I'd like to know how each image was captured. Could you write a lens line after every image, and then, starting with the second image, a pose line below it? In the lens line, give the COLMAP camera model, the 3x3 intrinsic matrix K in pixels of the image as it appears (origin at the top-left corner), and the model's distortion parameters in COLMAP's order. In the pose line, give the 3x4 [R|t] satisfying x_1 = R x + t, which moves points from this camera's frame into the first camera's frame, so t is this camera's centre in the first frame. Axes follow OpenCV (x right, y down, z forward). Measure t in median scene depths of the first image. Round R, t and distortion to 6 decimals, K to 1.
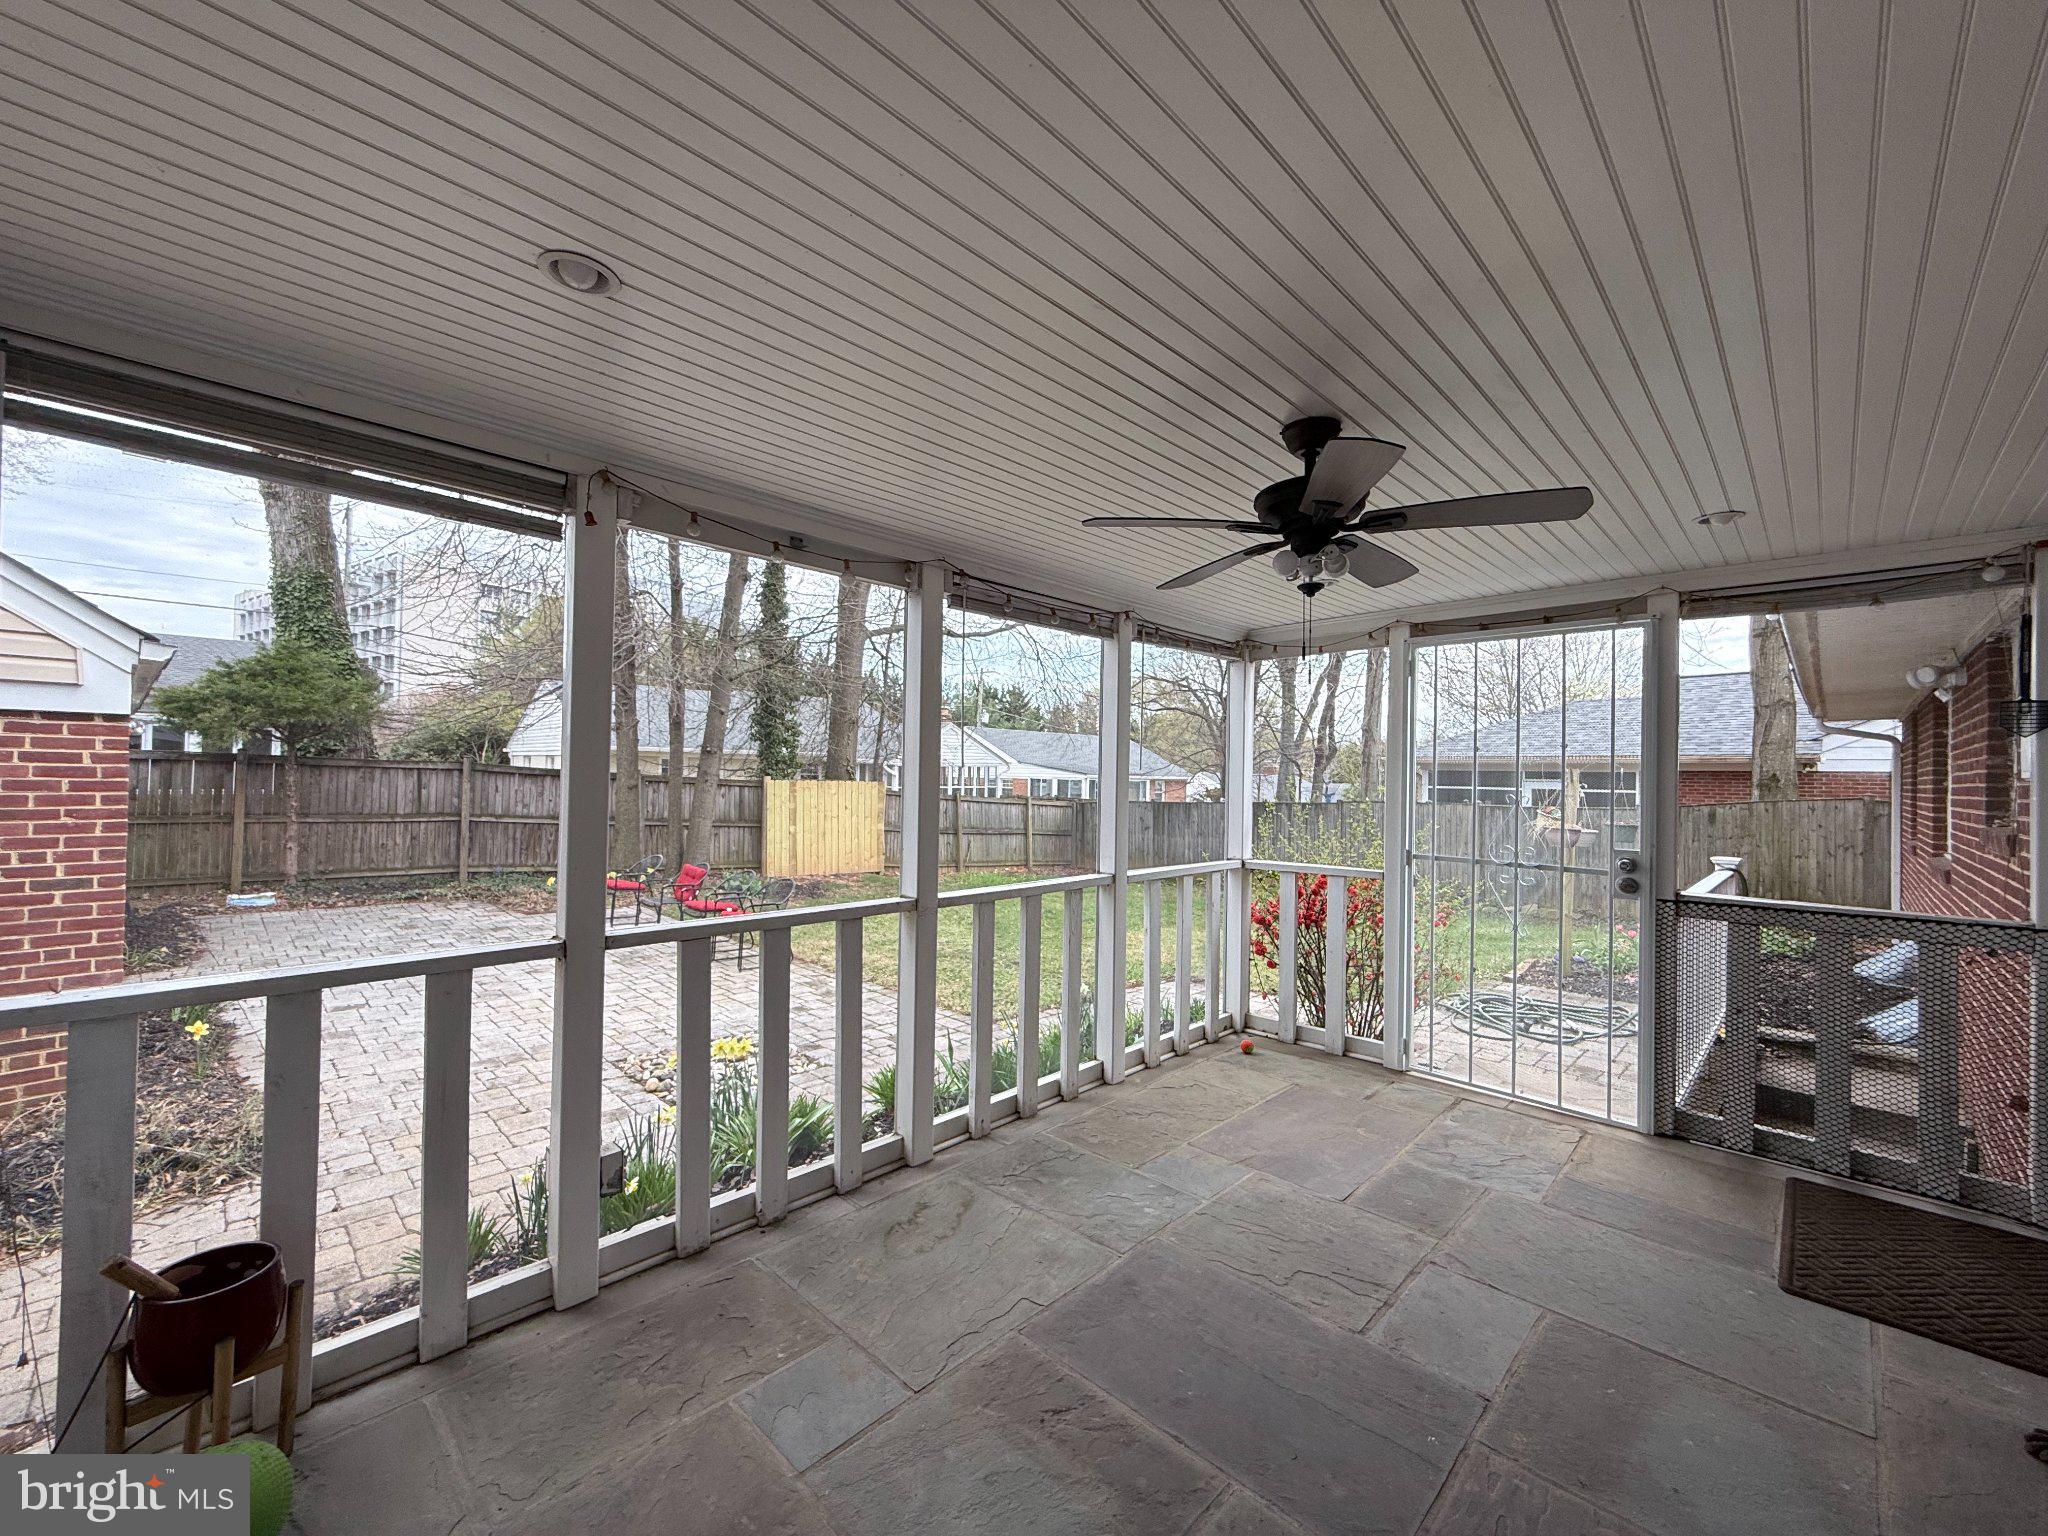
lens RADIAL K [[816.1, 0, 1024.0], [0, 816.1, 768.0], [0, 0, 1]] dist [-0.001428, 0.000742]
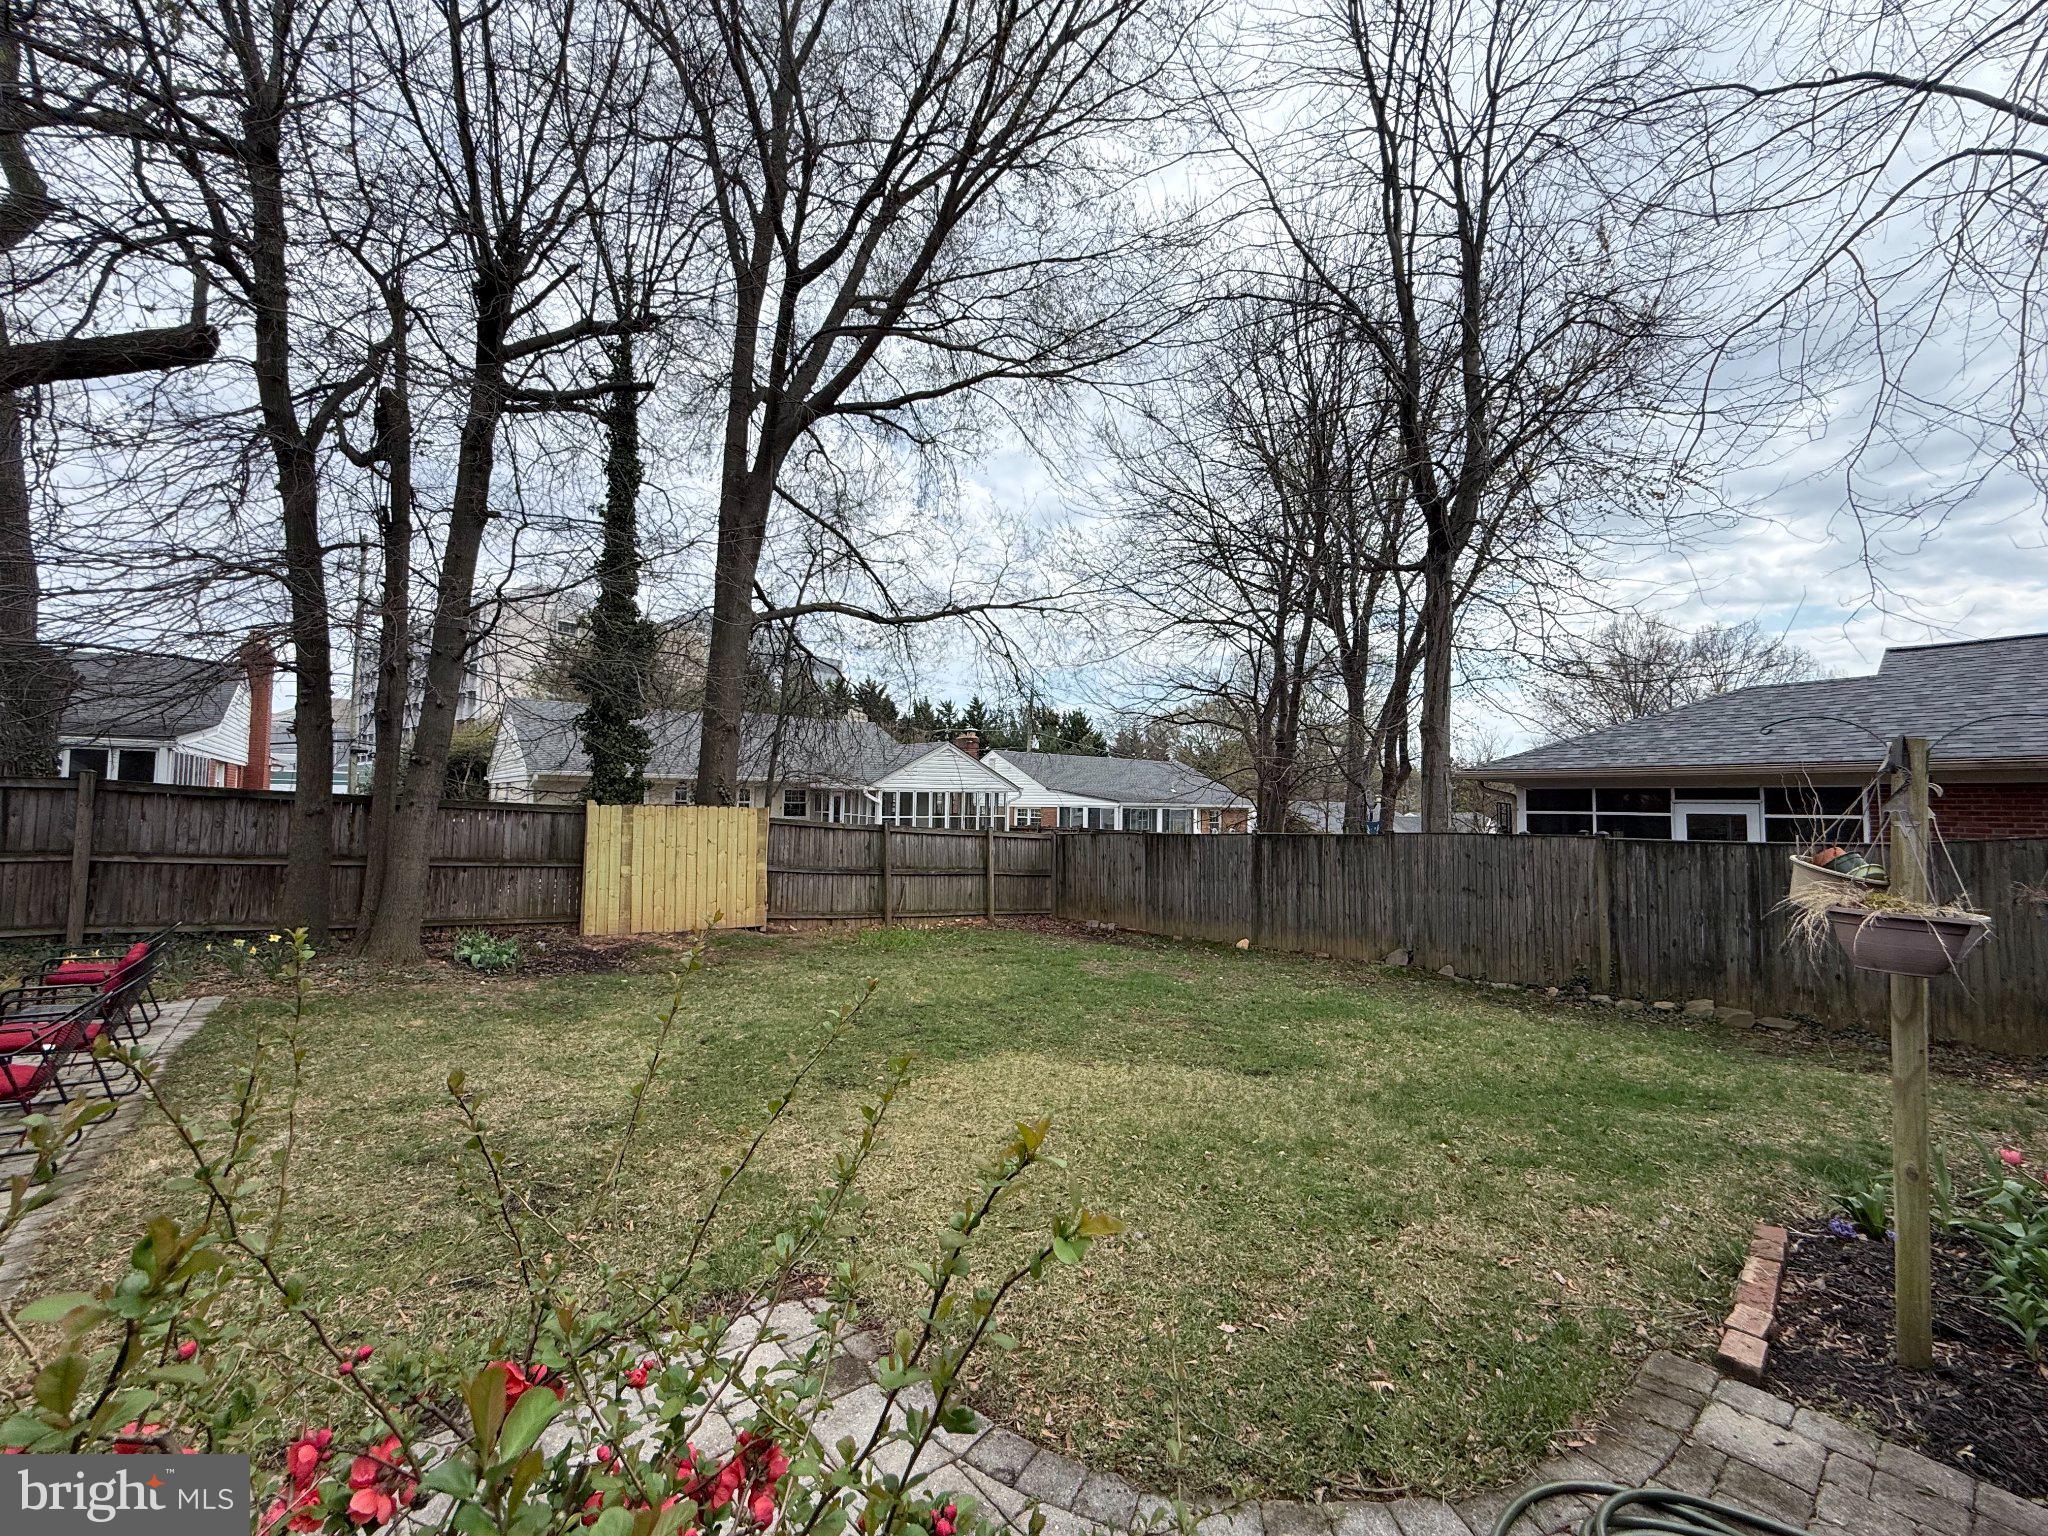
lens RADIAL K [[816.1, 0, 1024.0], [0, 816.1, 768.0], [0, 0, 1]] dist [-0.001428, 0.000742]
pose [[0.994440, -0.009614, -0.104862, 0.161677], [0.005526, 0.999216, -0.039197, 0.012158], [0.105157, 0.038400, 0.993714, 0.292267]]
